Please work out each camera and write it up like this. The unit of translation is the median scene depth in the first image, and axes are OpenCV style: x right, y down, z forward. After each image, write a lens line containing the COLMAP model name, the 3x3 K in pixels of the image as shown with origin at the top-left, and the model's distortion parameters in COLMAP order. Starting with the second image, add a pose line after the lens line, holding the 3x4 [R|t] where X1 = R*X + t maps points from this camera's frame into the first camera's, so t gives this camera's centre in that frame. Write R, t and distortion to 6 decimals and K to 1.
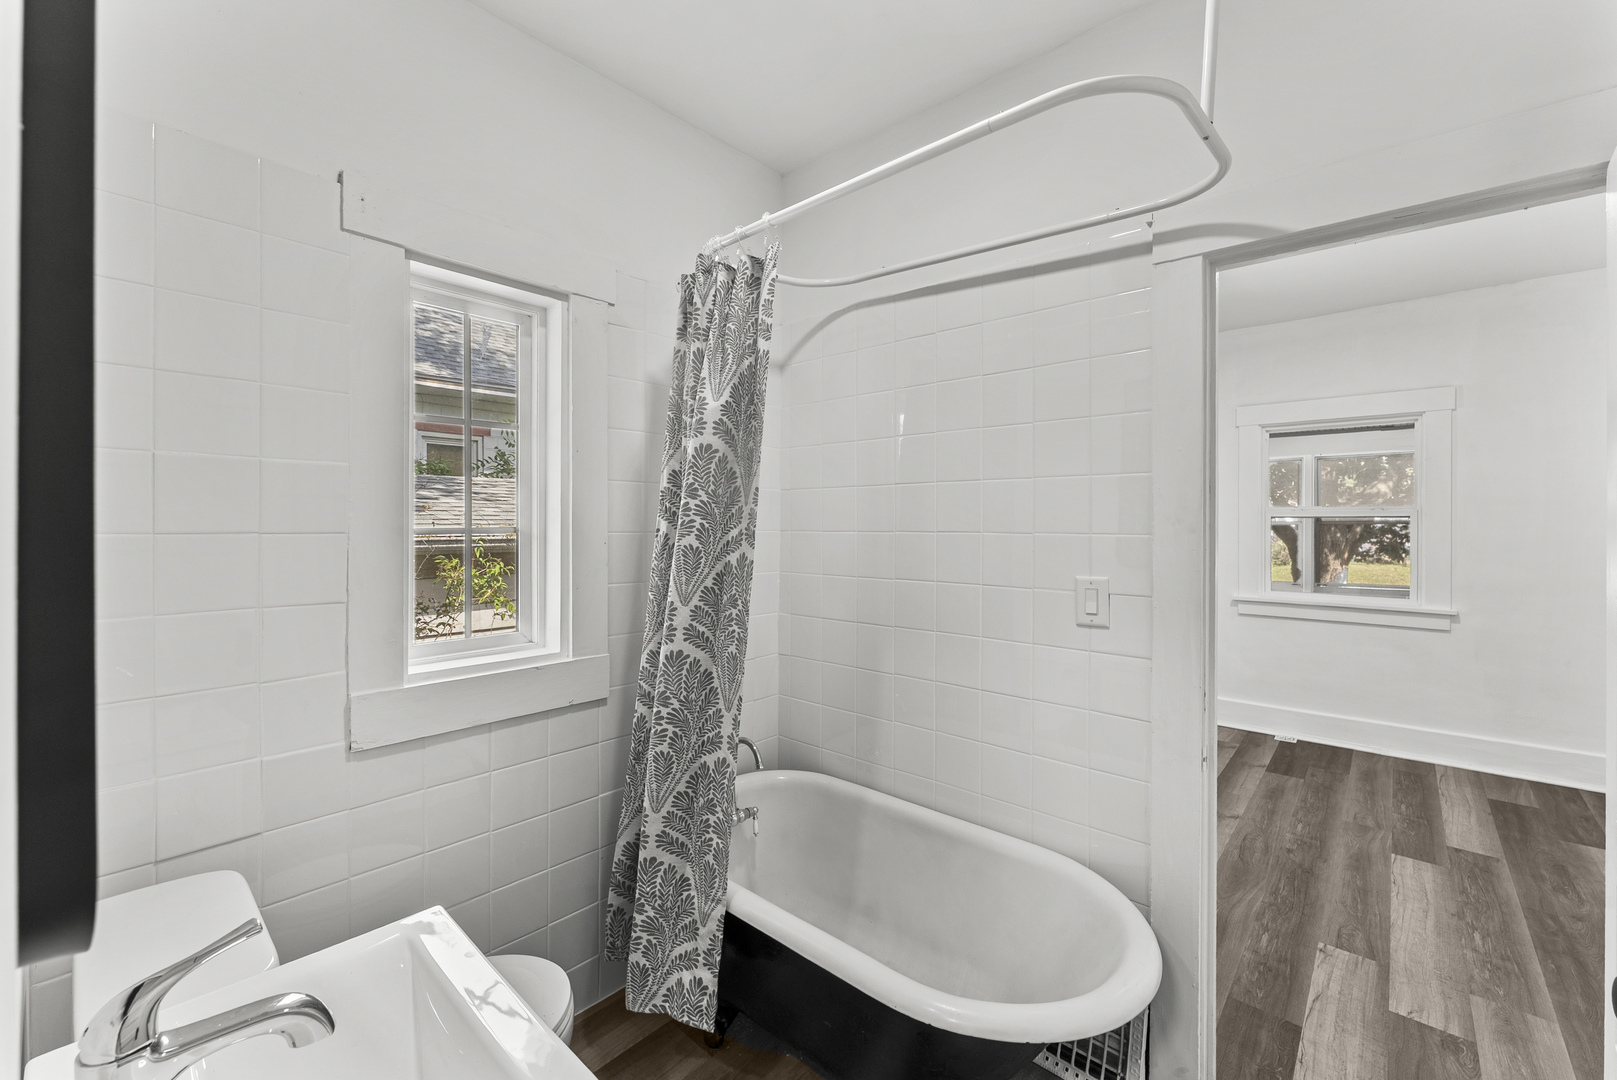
lens RADIAL K [[672.1, 0, 818.8], [0, 672.1, 530.1], [0, 0, 1]] dist [-0.002504, 0.000011]
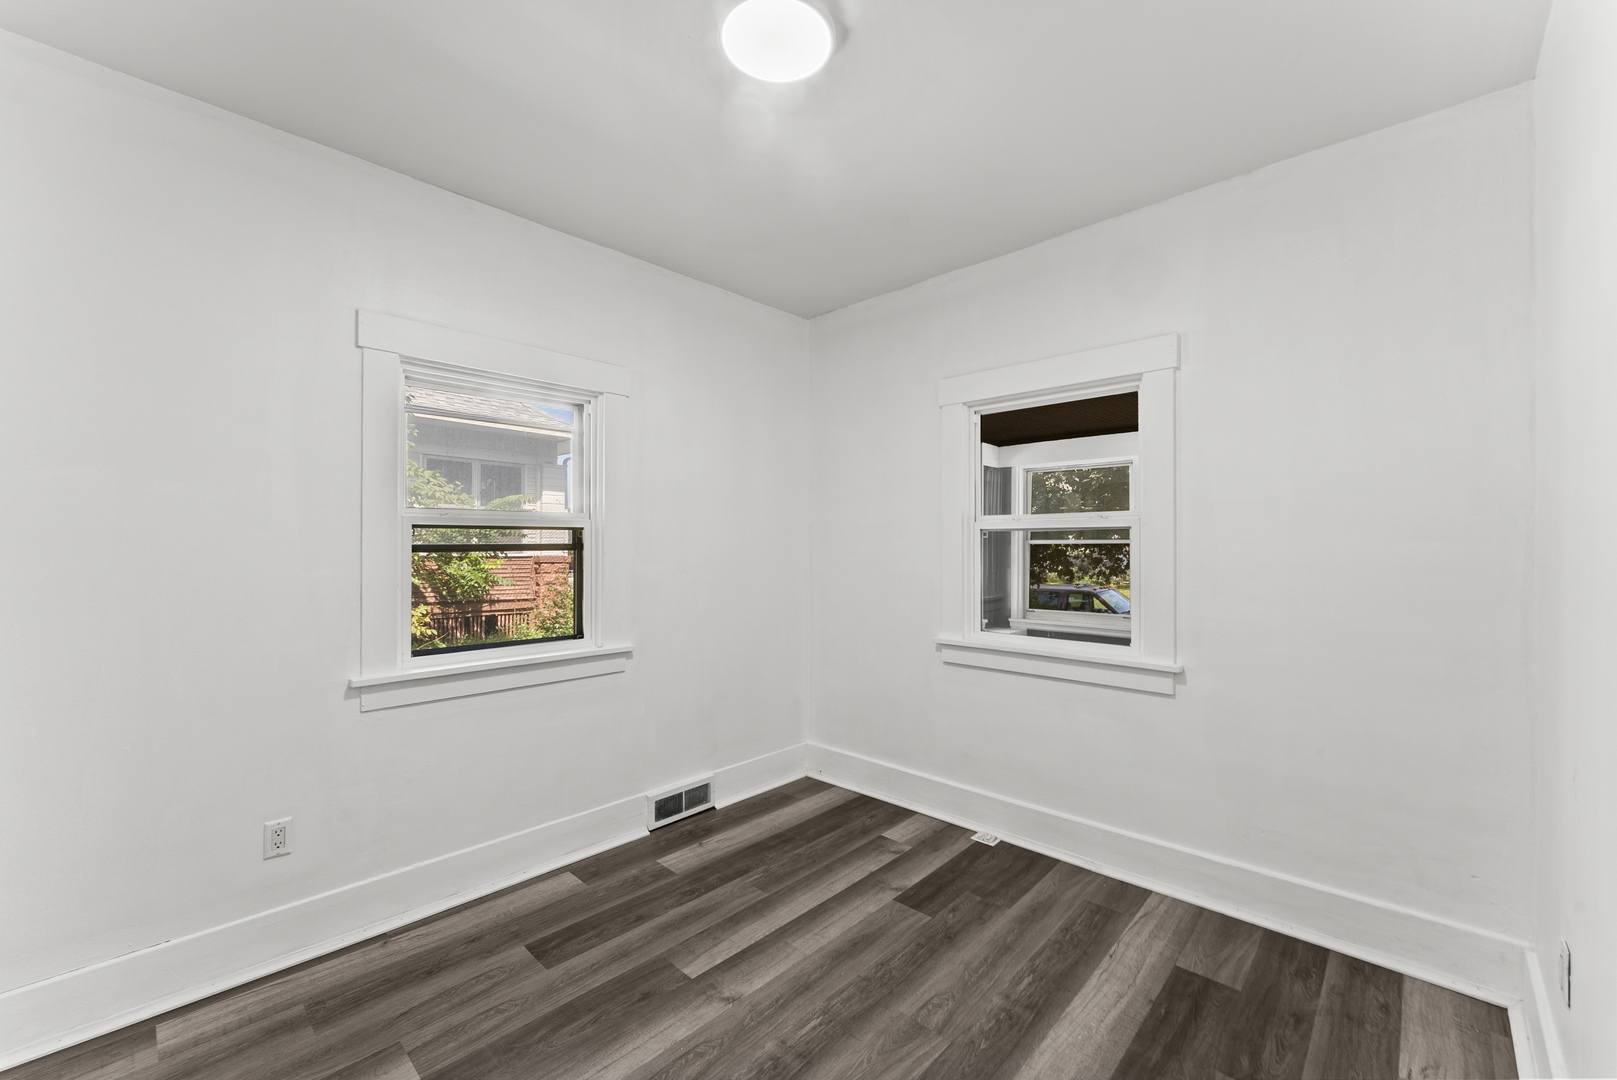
lens RADIAL K [[672.1, 0, 800.4], [0, 672.1, 548.0], [0, 0, 1]] dist [-0.002504, 0.000011]
pose [[0.998923, -0.006596, -0.045935, 0.599679], [0.006509, 0.999977, -0.002028, 0.000083], [0.045947, 0.001727, 0.998942, 0.305685]]
